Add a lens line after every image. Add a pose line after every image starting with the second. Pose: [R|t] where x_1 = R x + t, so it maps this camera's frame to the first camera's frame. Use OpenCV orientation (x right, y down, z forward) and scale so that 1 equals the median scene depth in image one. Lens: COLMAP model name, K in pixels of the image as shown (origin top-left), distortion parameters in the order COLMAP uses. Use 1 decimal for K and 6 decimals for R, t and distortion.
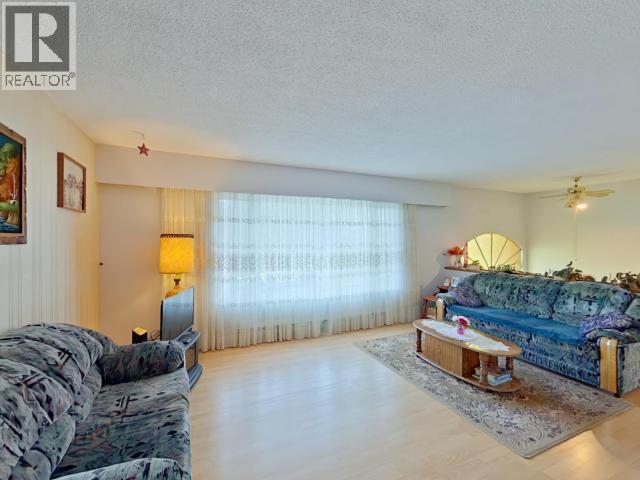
lens RADIAL K [[291.8, 0, 321.1], [0, 291.8, 236.2], [0, 0, 1]] dist [0.003499, -0.000784]
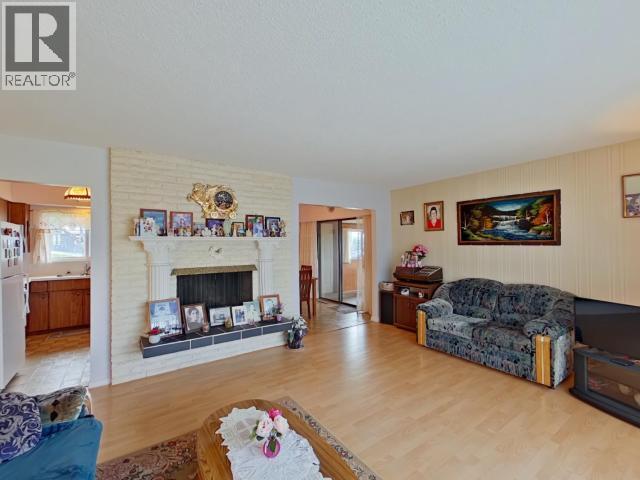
lens RADIAL K [[291.8, 0, 314.1], [0, 291.8, 242.2], [0, 0, 1]] dist [0.003499, -0.000784]
pose [[-0.982671, 0.011050, -0.185026, 0.467527], [0.011688, 0.999929, -0.002362, 0.014449], [0.184987, -0.004484, -0.982731, 1.358818]]
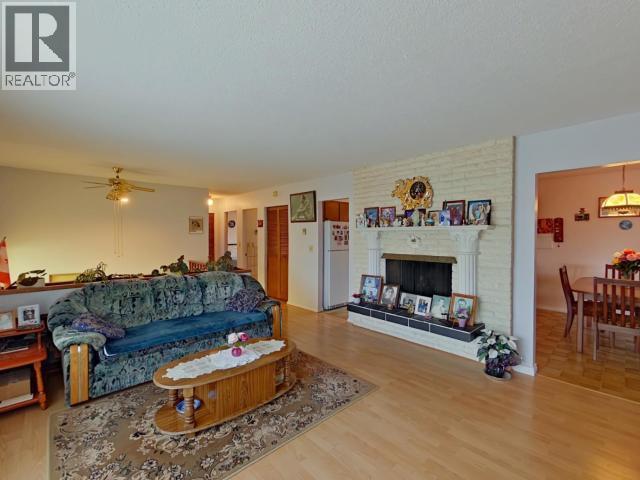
lens RADIAL K [[291.8, 0, 319.2], [0, 291.8, 239.9], [0, 0, 1]] dist [0.003499, -0.000784]
pose [[-0.316250, -0.015651, 0.948547, -0.294669], [0.004041, 0.999833, 0.017845, 0.017390], [-0.948667, 0.009476, -0.316133, 0.965751]]
